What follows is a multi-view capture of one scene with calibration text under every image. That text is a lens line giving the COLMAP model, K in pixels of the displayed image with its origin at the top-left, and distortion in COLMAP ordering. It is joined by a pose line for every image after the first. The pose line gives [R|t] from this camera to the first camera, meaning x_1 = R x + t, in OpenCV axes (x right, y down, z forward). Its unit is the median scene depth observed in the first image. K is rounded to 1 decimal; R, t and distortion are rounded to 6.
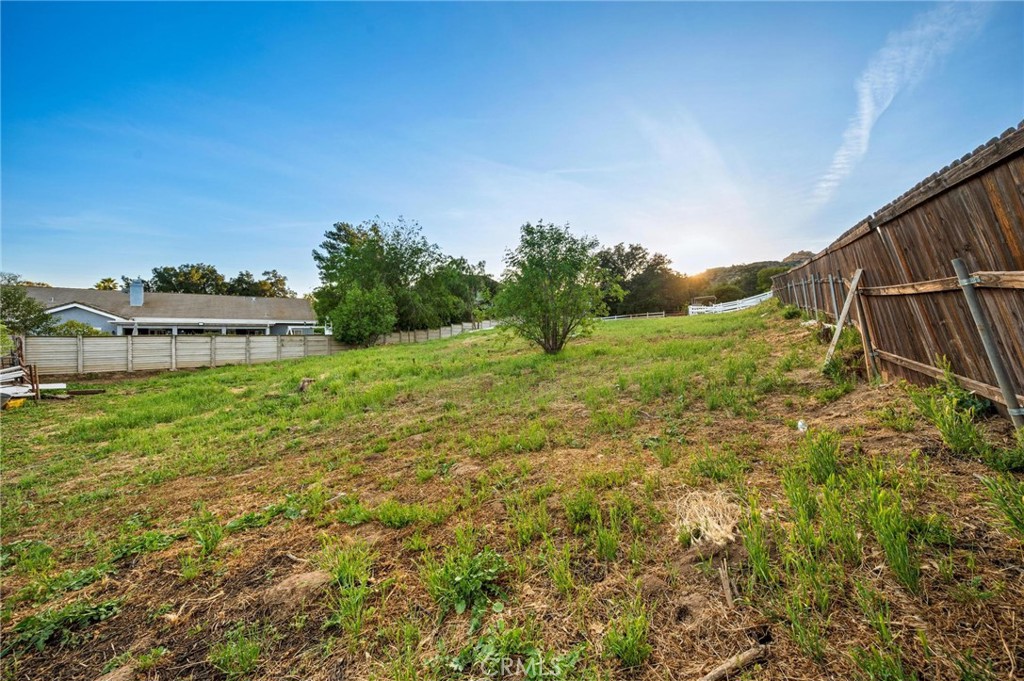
lens RADIAL K [[405.5, 0, 515.1], [0, 405.5, 322.7], [0, 0, 1]] dist [-0.002152, -0.000013]
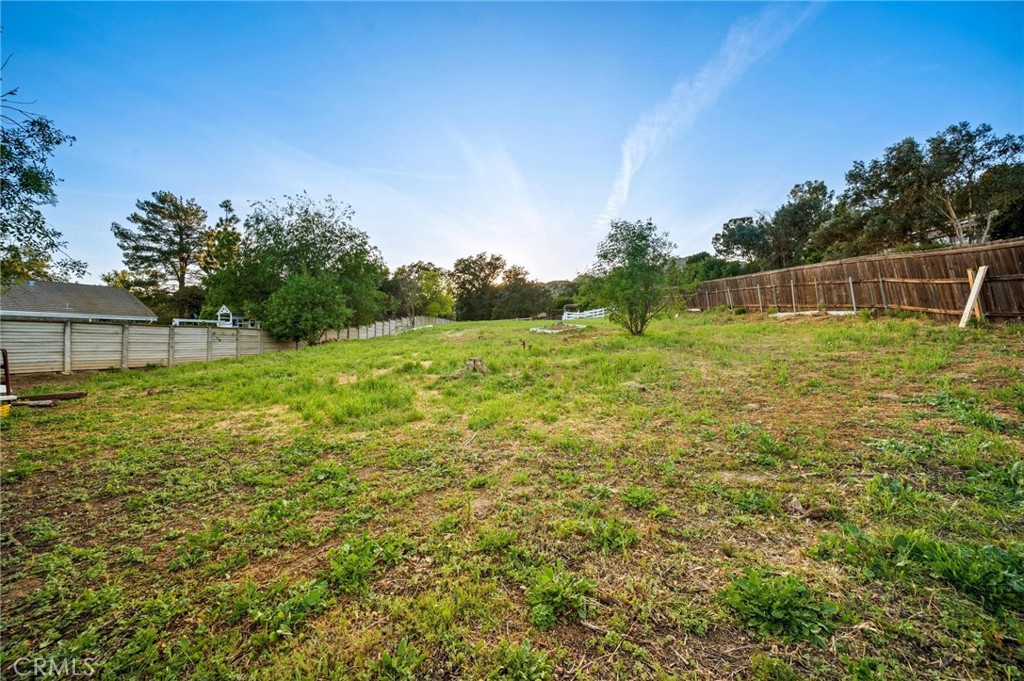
lens RADIAL K [[405.5, 0, 515.1], [0, 405.5, 322.7], [0, 0, 1]] dist [-0.002152, -0.000013]
pose [[0.901229, 0.016431, 0.433032, -0.365713], [-0.006693, 0.999689, -0.024003, 0.034506], [-0.433292, 0.018734, 0.901059, 0.056978]]
